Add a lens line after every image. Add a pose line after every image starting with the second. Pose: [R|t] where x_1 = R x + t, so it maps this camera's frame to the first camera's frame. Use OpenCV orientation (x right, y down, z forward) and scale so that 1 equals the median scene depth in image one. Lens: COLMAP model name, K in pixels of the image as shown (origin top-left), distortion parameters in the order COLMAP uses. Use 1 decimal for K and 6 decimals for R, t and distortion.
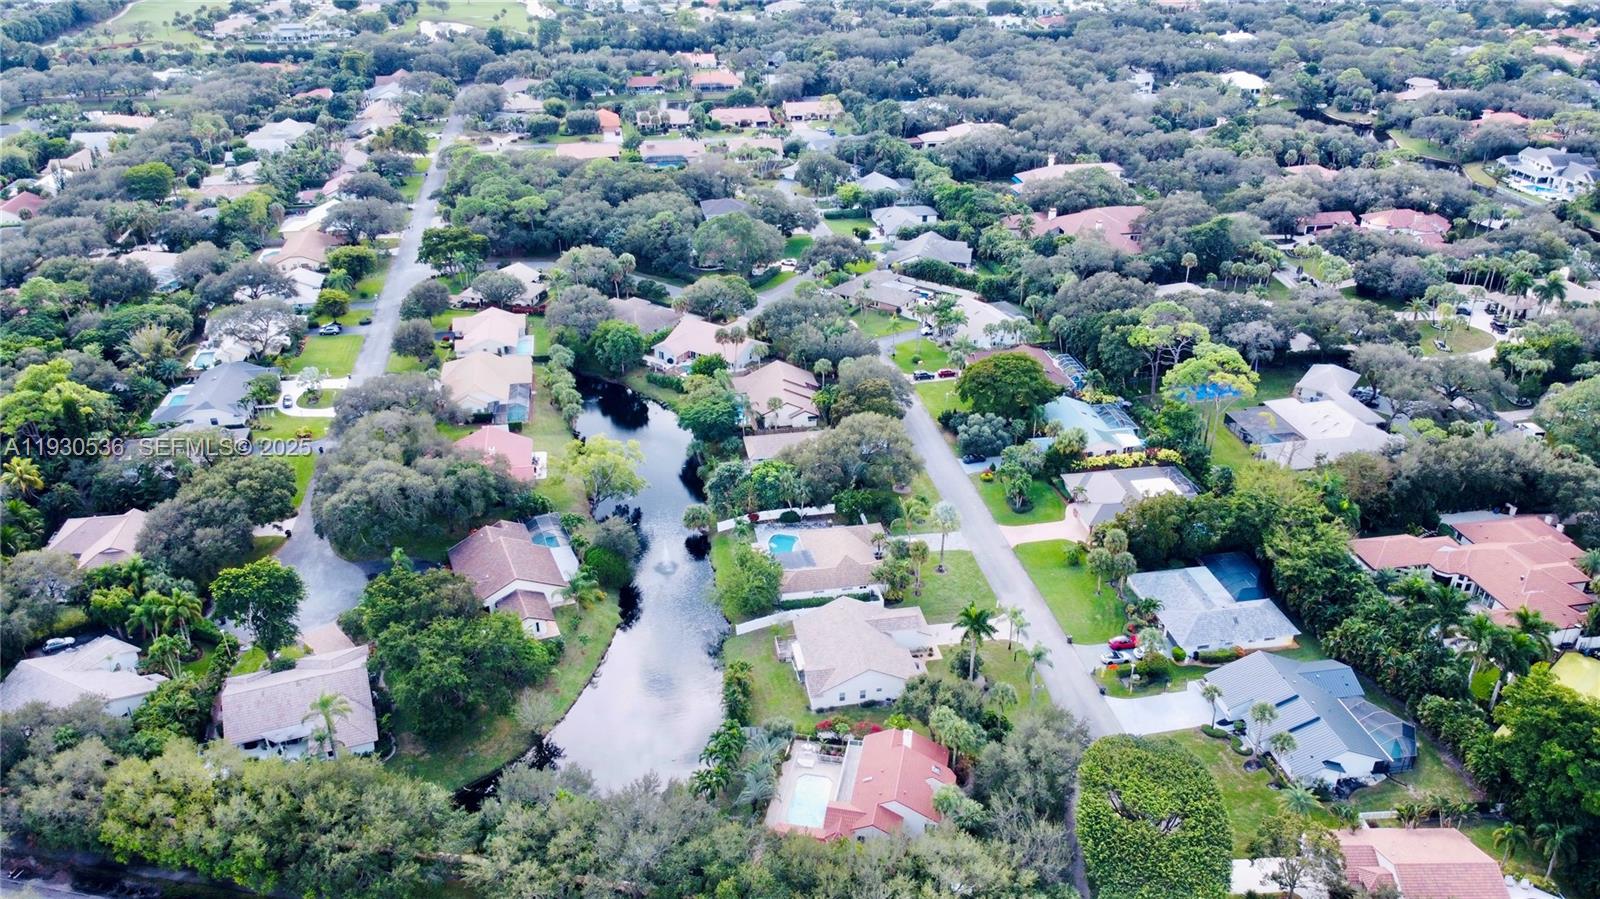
lens RADIAL K [[1235.4, 0, 800.0], [0, 1235.4, 449.5], [0, 0, 1]] dist [0.000709, -0.003195]
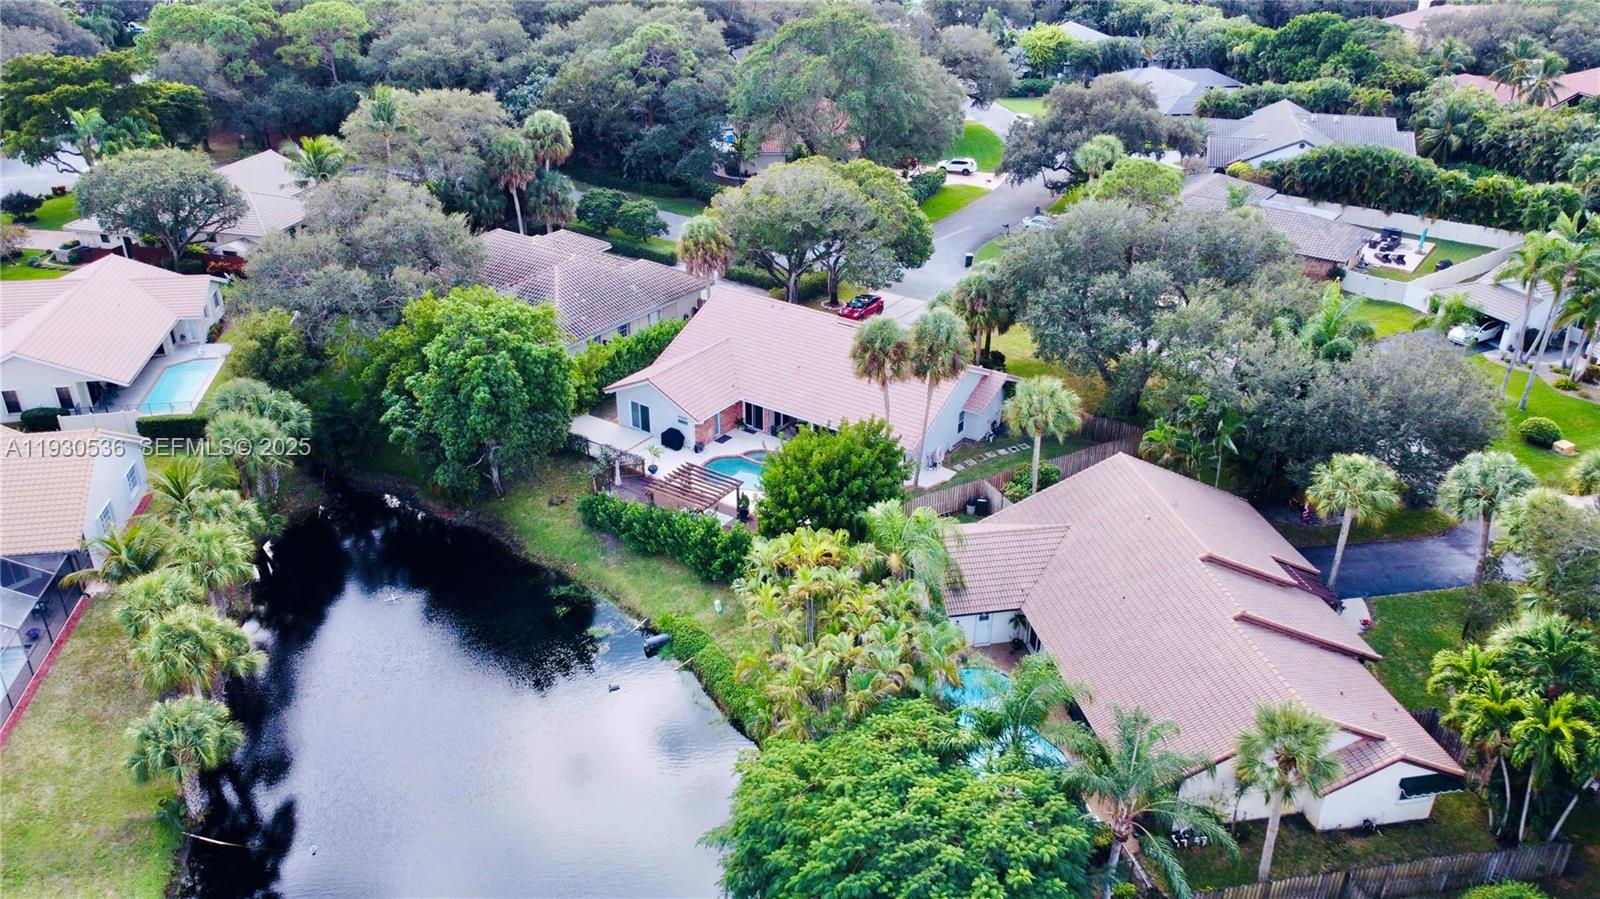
lens RADIAL K [[1235.4, 0, 800.0], [0, 1235.4, 449.5], [0, 0, 1]] dist [0.000709, -0.003195]
pose [[0.999965, 0.003384, 0.007604, -0.074991], [-0.003370, 0.999993, -0.001885, -0.066002], [-0.007610, 0.001860, 0.999969, 0.691326]]
